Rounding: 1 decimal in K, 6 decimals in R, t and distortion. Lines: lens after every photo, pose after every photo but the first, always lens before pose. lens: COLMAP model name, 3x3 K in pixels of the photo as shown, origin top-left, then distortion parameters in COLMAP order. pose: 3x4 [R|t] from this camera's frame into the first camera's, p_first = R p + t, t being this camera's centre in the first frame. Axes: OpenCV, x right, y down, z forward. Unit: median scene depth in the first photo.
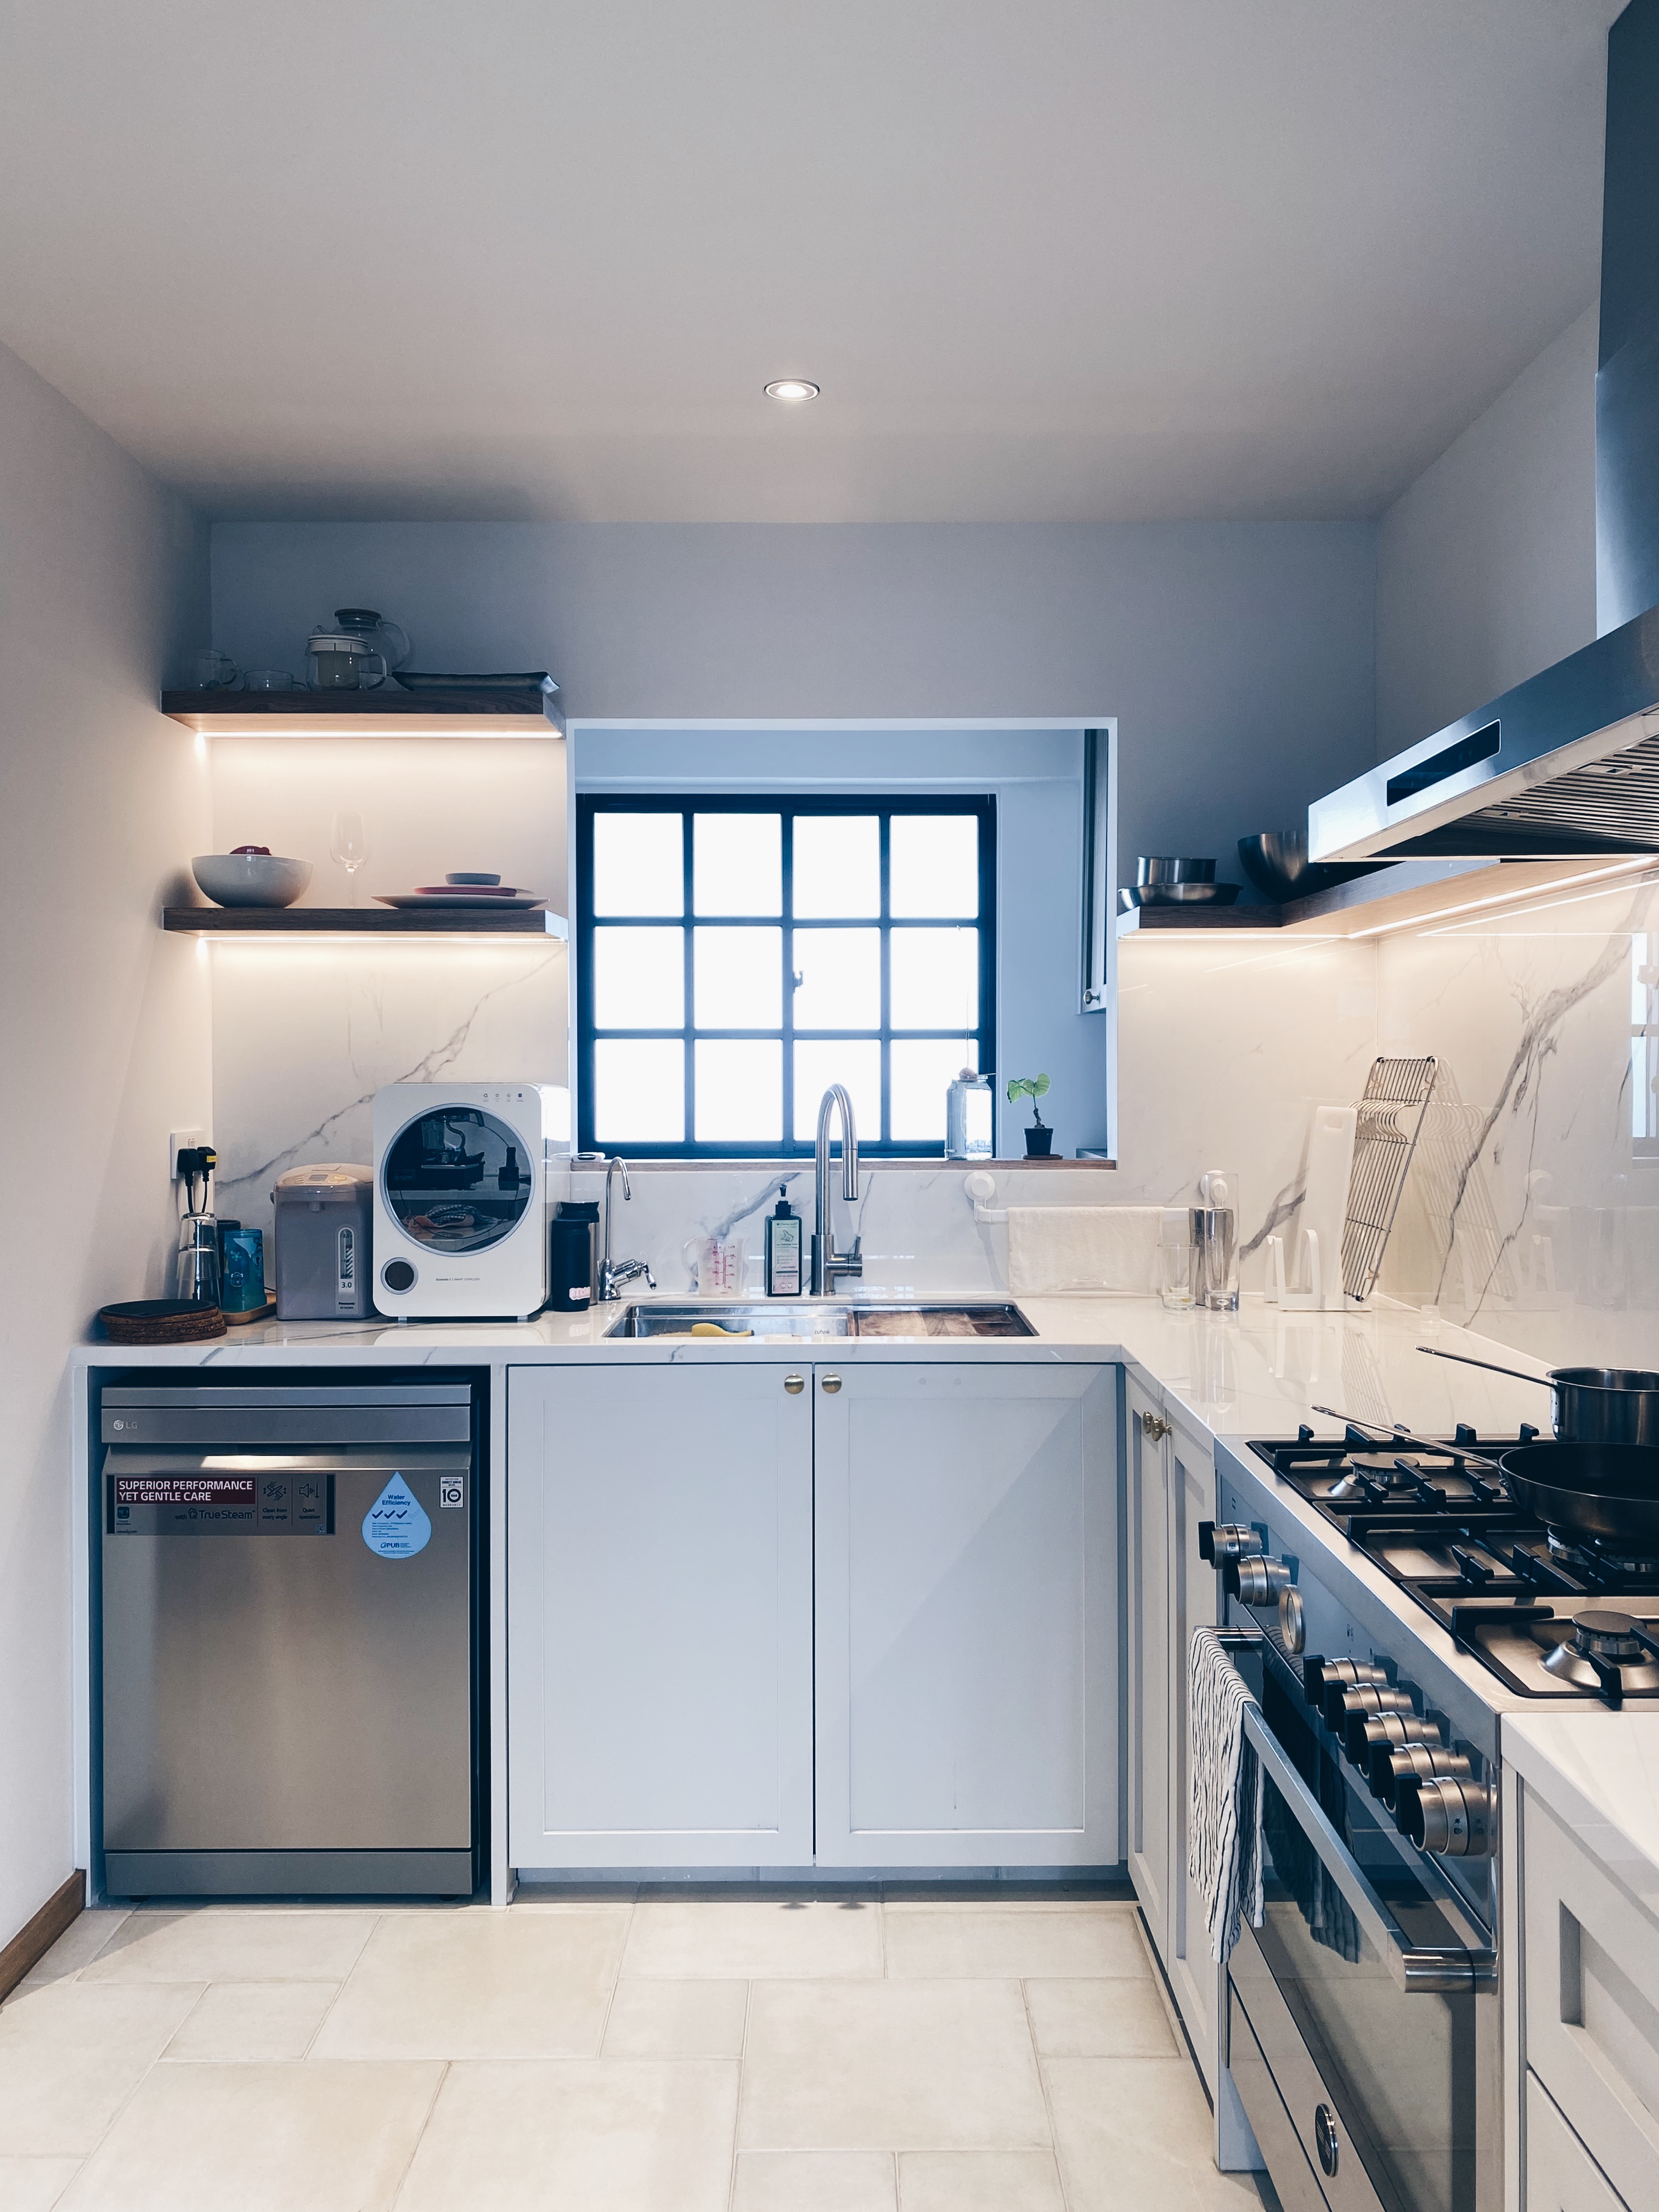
lens RADIAL K [[1651.5, 0, 829.5], [0, 1651.5, 1106.0], [0, 0, 1]] dist [-0.003042, -0.000831]
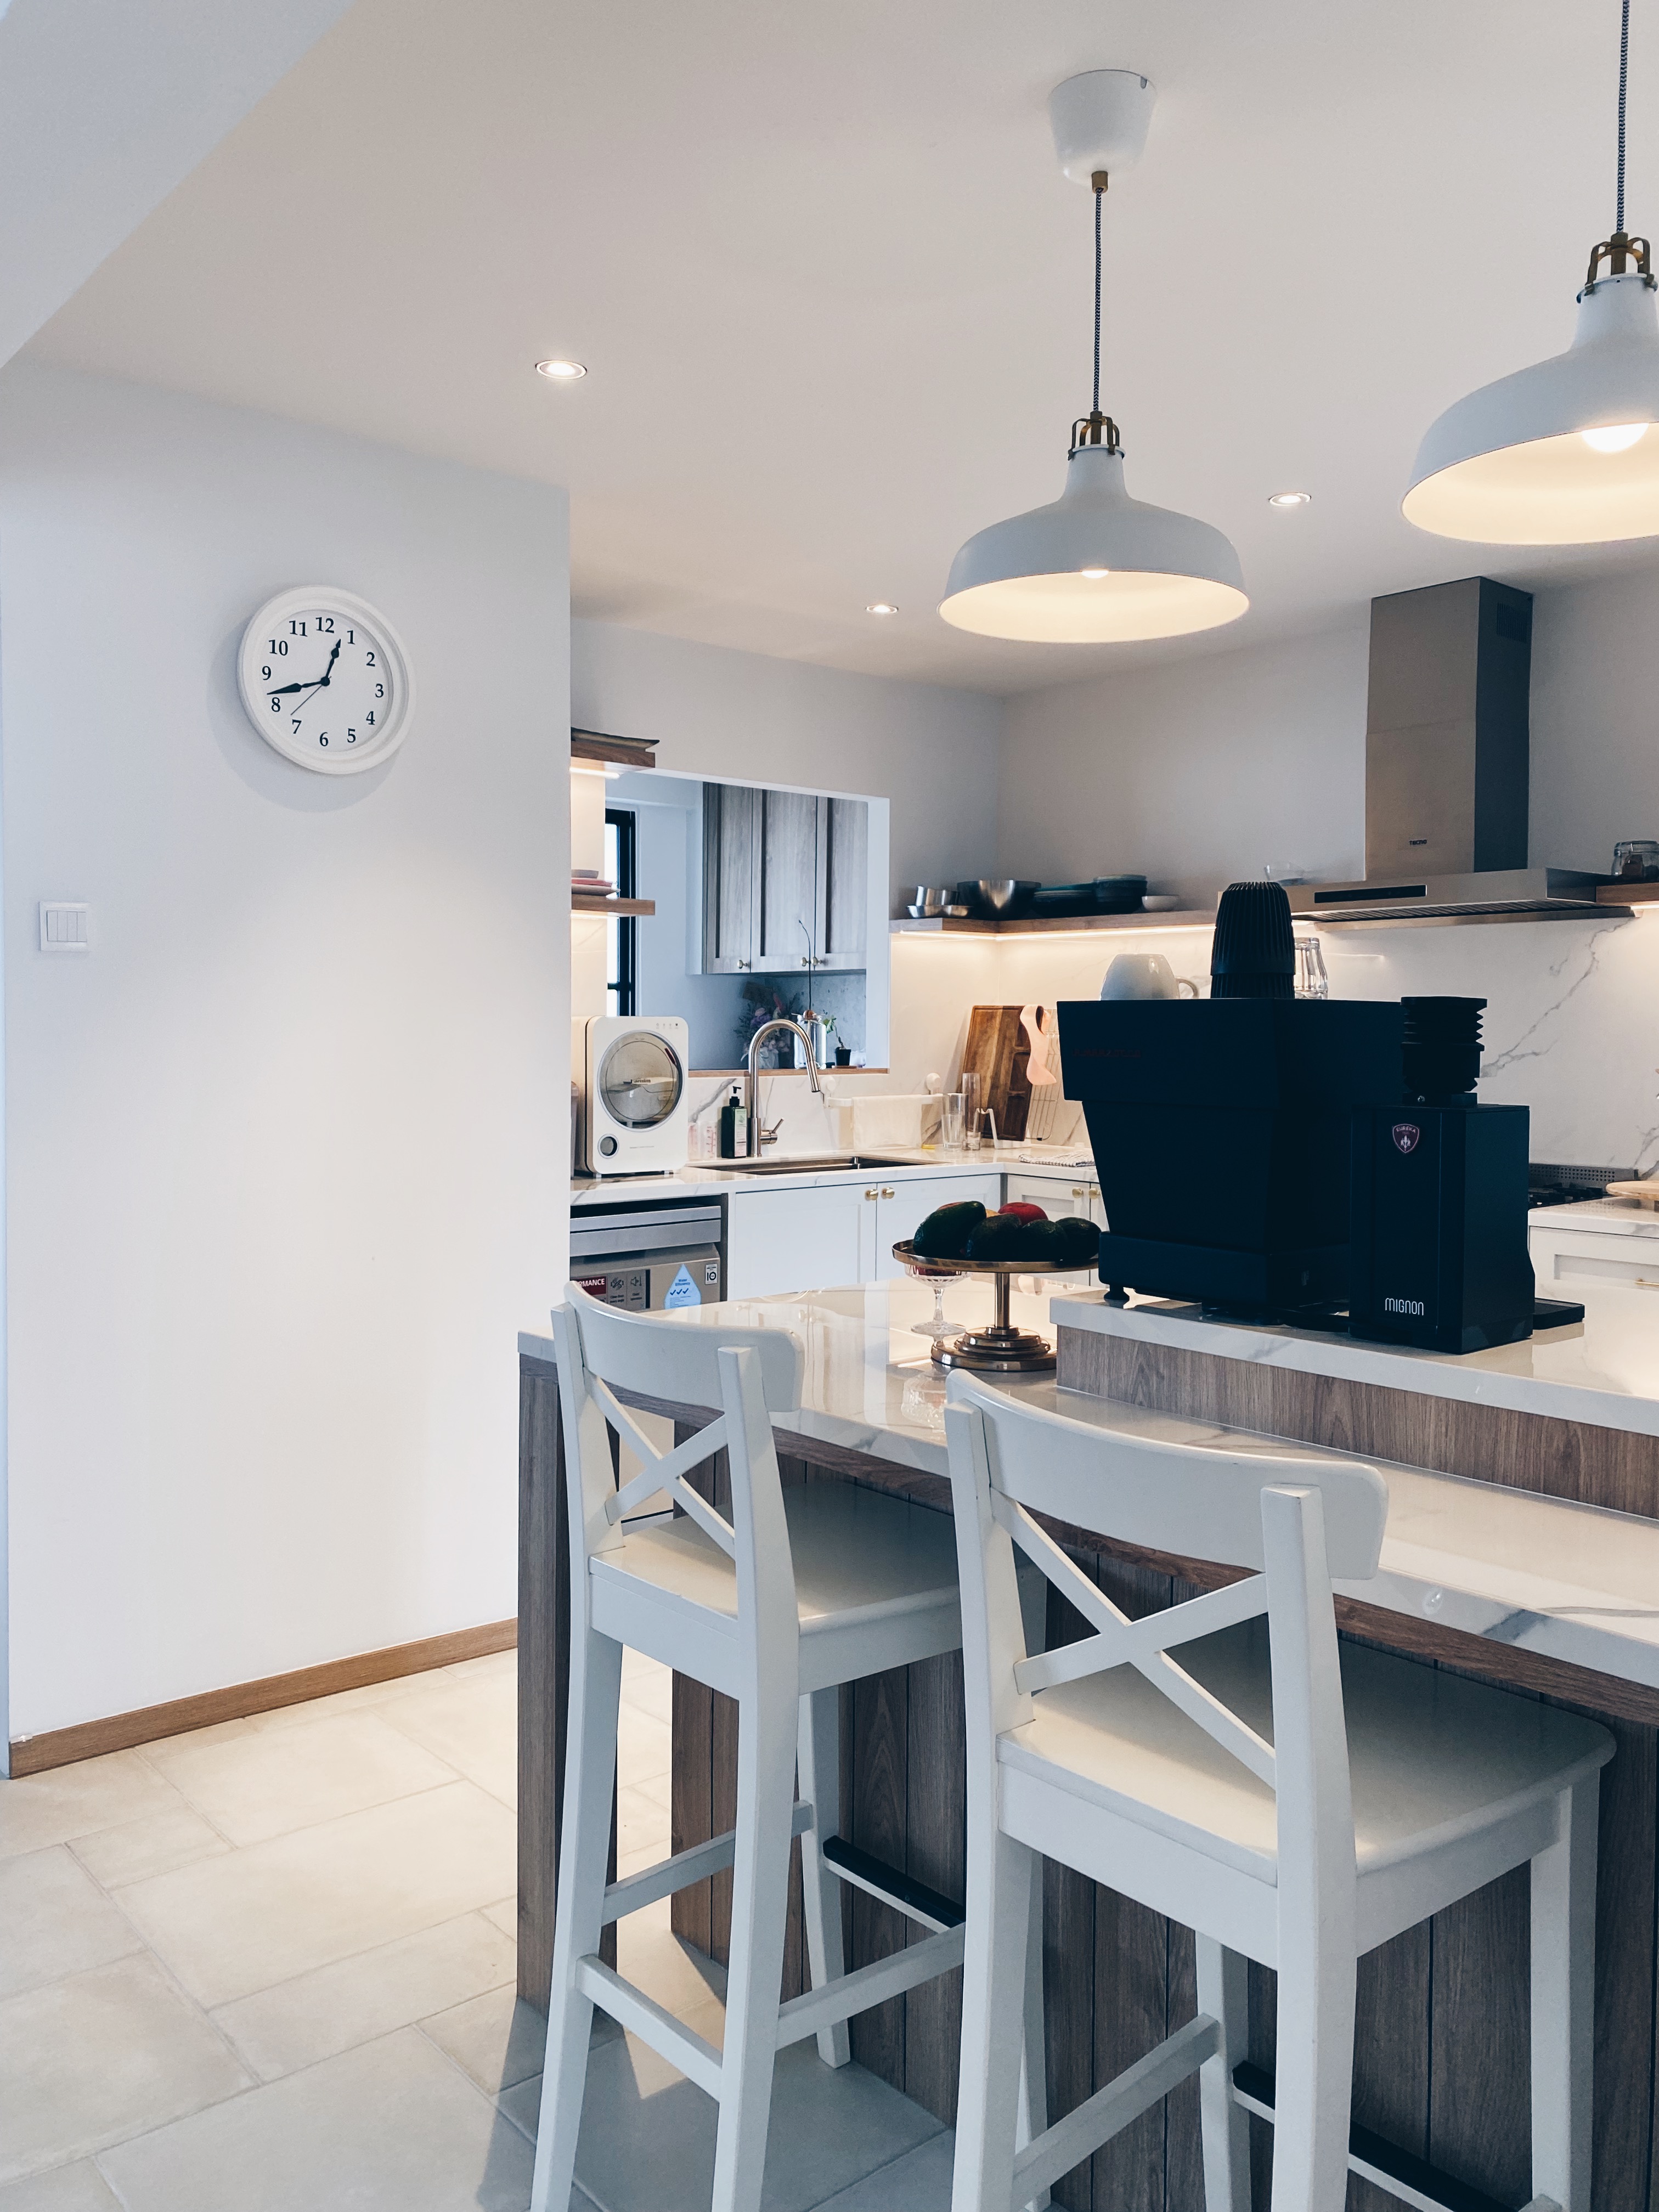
lens RADIAL K [[1697.6, 0, 829.5], [0, 1697.6, 1106.0], [0, 0, 1]] dist [0.004625, 0.000440]
pose [[0.759079, -0.022989, 0.650592, -1.058337], [0.005701, 0.999573, 0.028669, 0.023905], [-0.650973, -0.018054, 0.758886, -0.268456]]
